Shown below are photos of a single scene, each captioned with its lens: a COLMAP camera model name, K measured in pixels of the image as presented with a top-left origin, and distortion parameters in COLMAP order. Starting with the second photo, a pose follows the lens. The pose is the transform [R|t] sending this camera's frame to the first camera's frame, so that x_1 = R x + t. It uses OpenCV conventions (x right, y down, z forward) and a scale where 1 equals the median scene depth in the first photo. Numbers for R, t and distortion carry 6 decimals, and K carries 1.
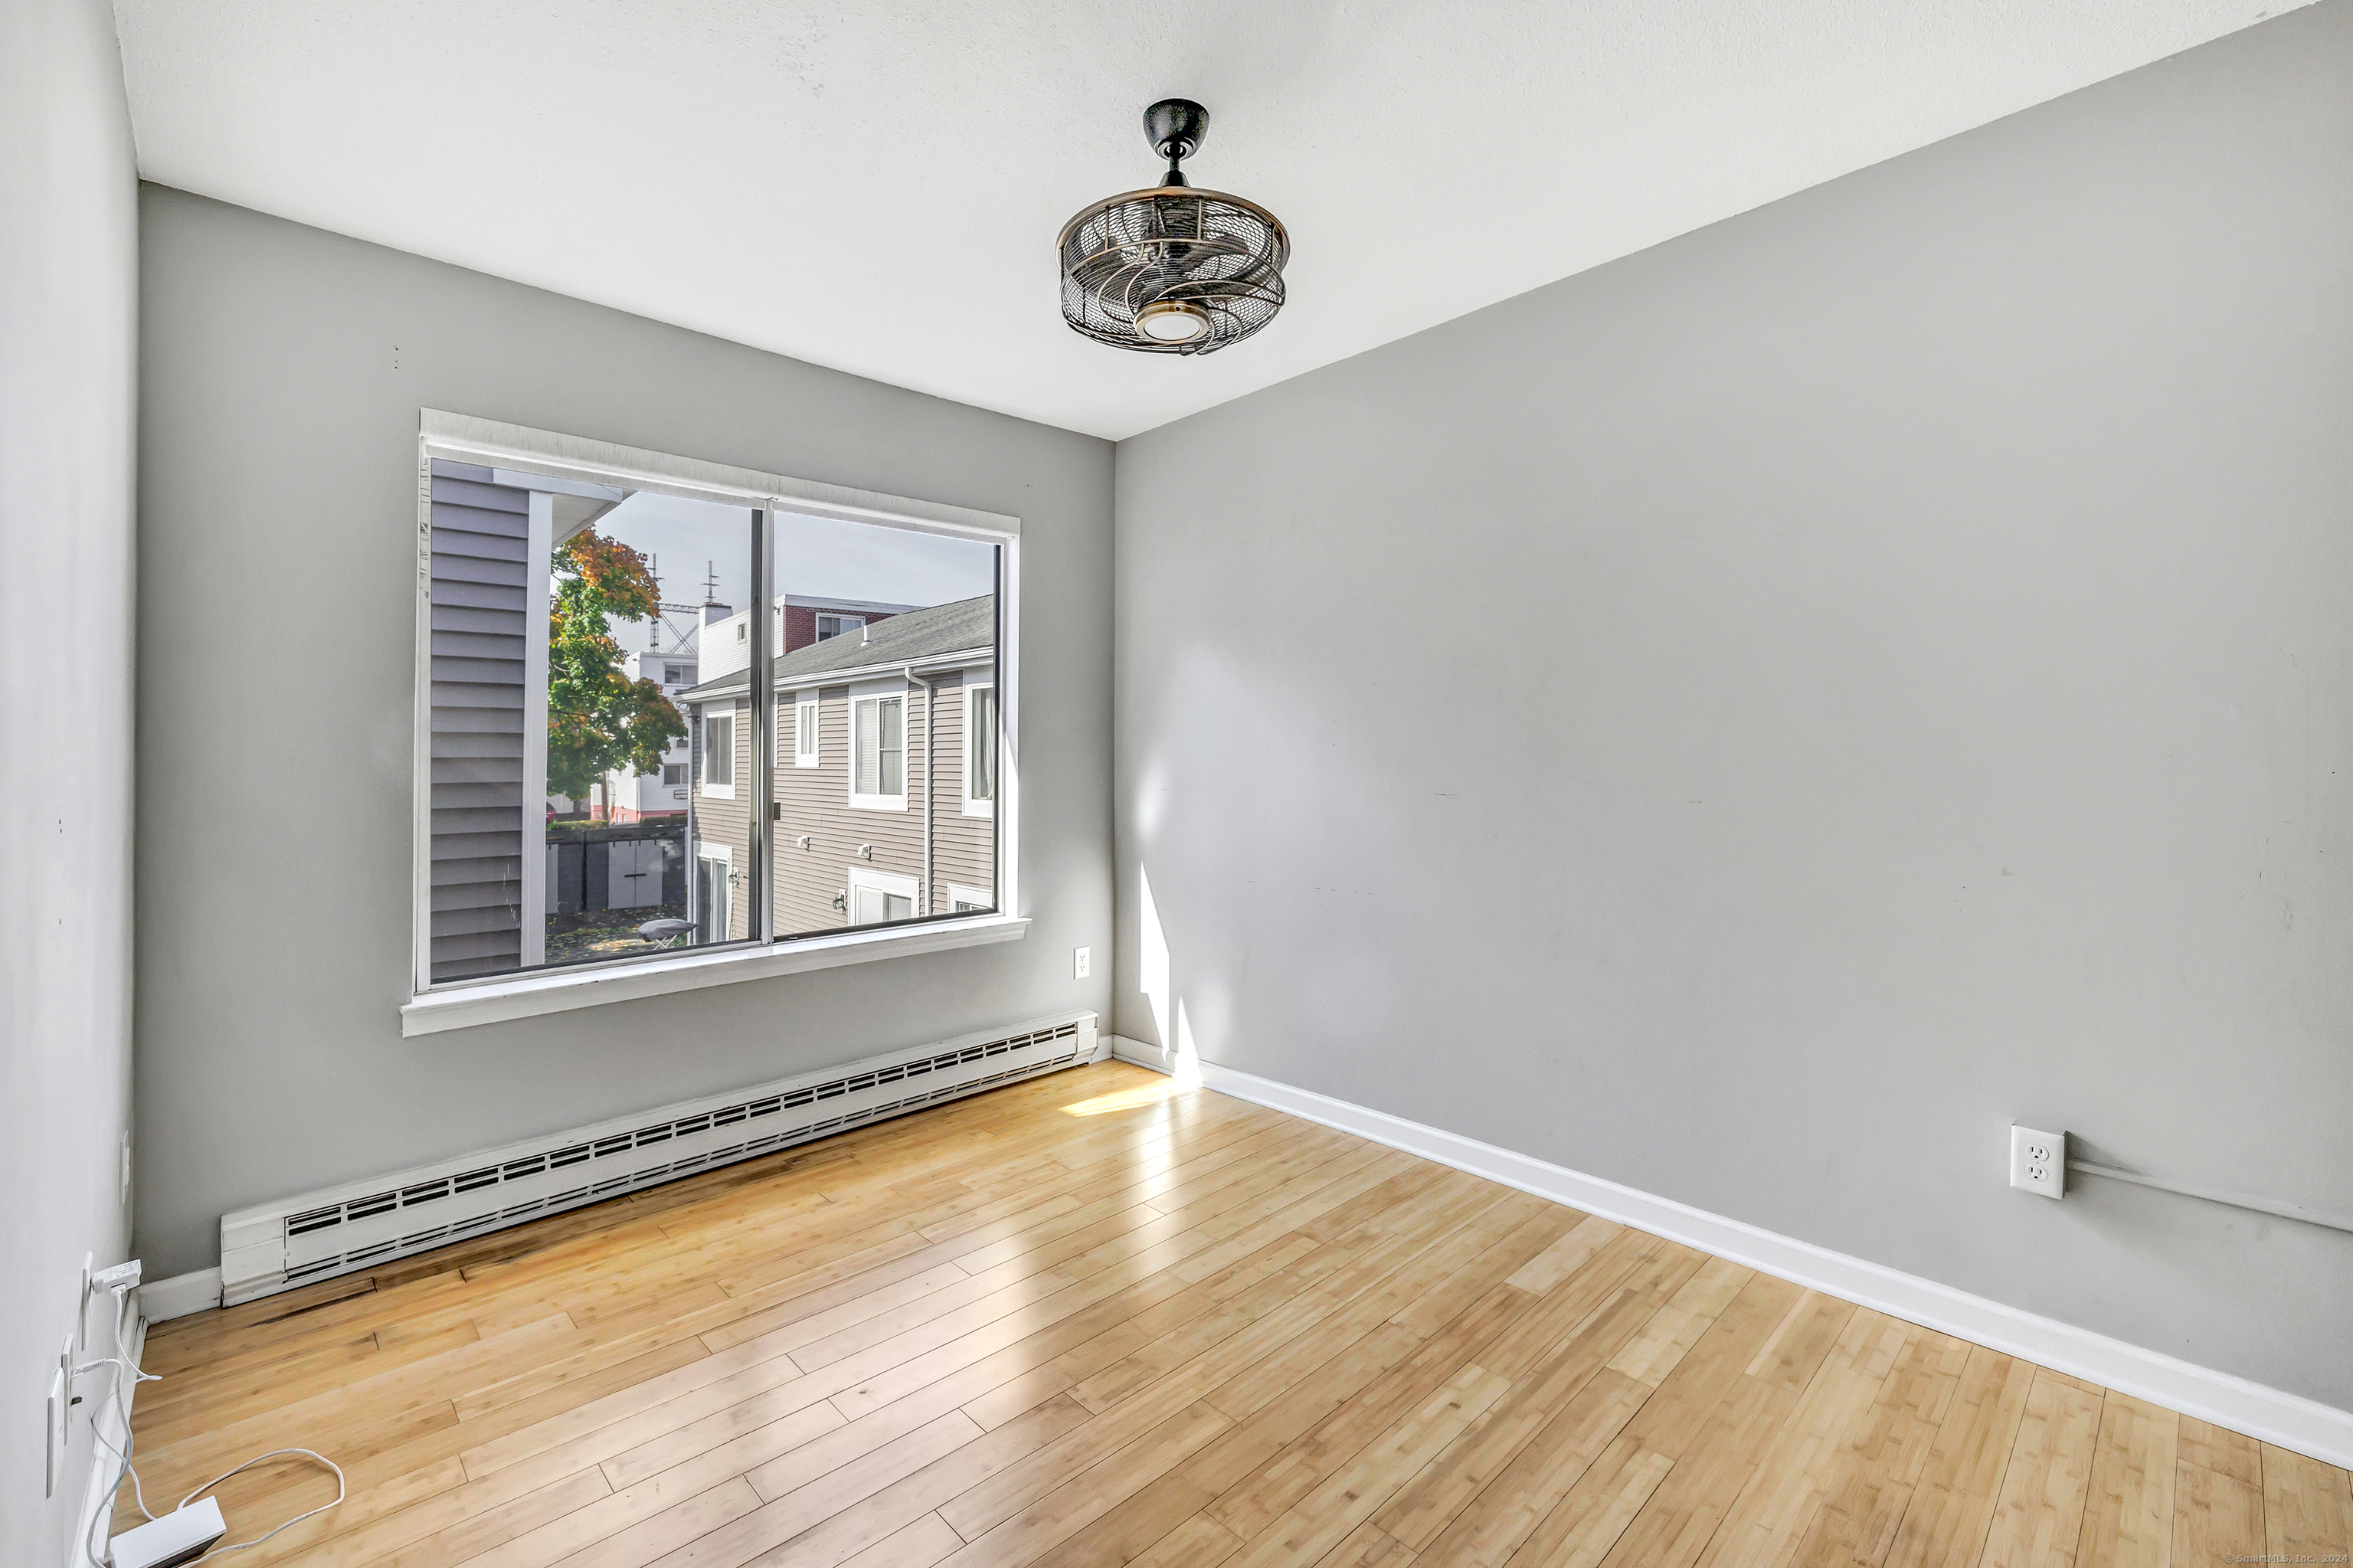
lens RADIAL K [[1008.3, 0, 1166.2], [0, 1008.3, 729.6], [0, 0, 1]] dist [0.001609, 0.000198]
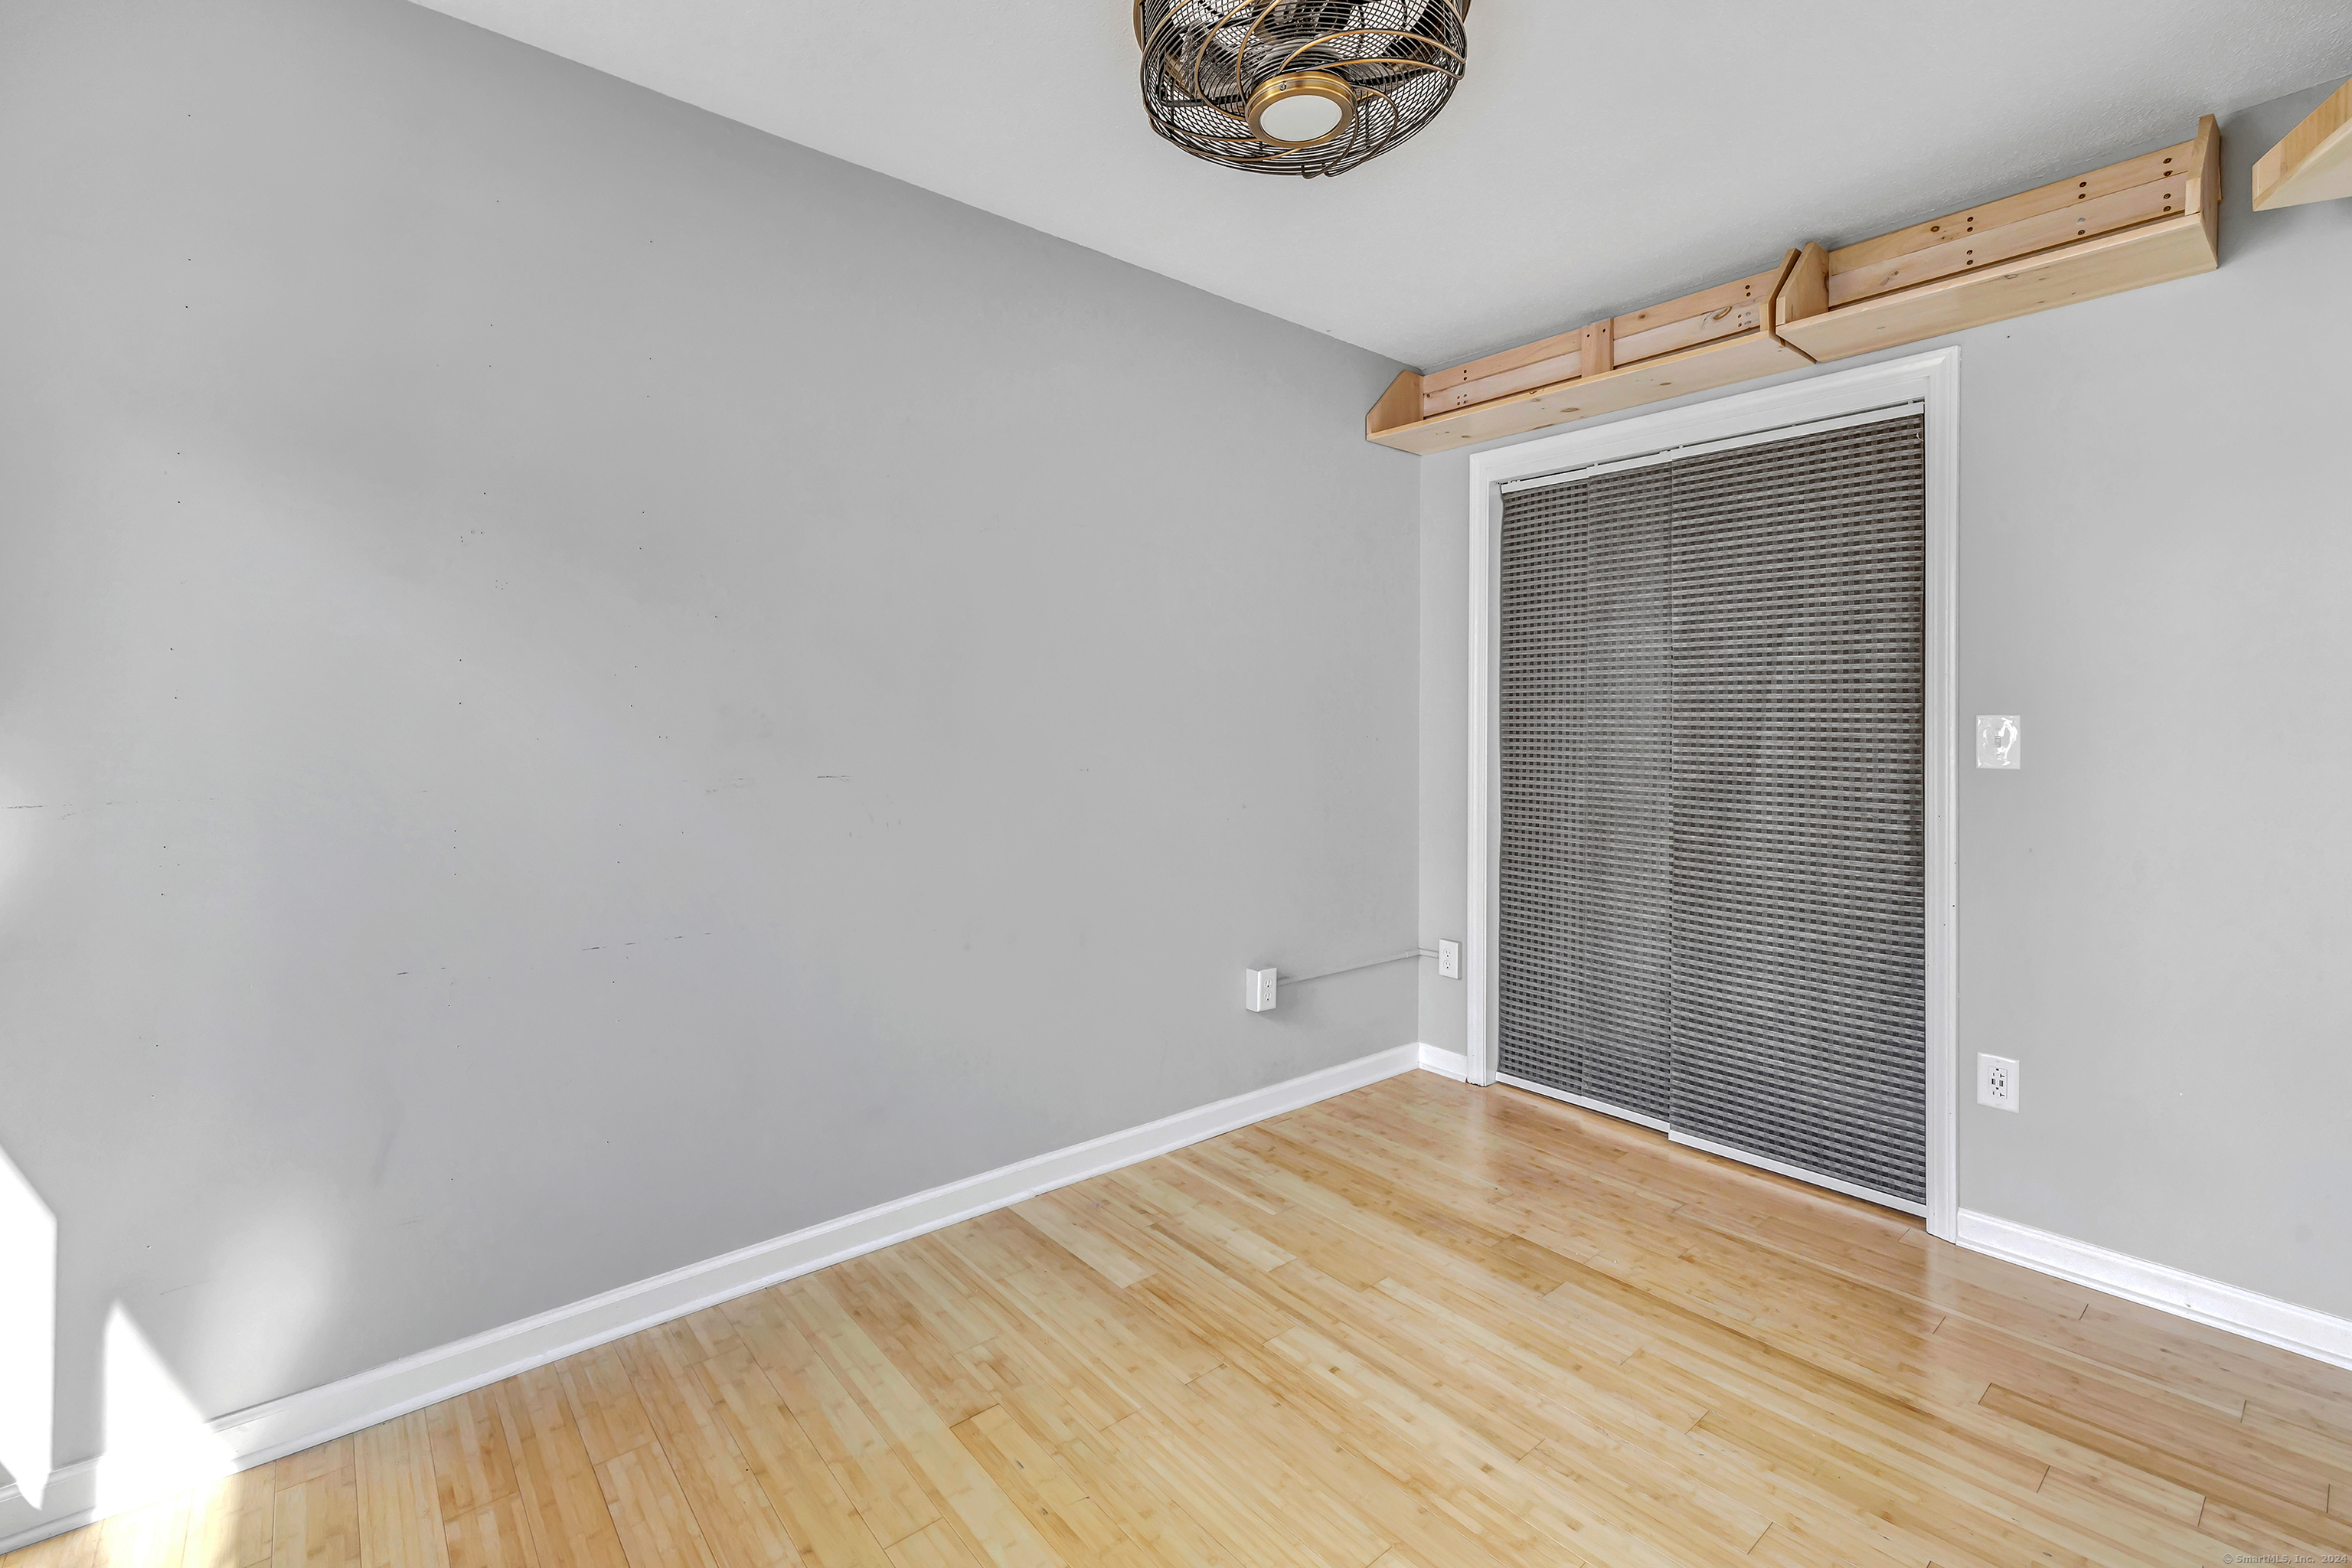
lens RADIAL K [[993.9, 0, 1177.5], [0, 993.9, 720.5], [0, 0, 1]] dist [0.000538, 0.000037]
pose [[0.059104, 0.012194, 0.998177, -0.563868], [-0.037450, 0.999249, -0.009989, 0.022168], [-0.997549, -0.036792, 0.059516, 0.859916]]
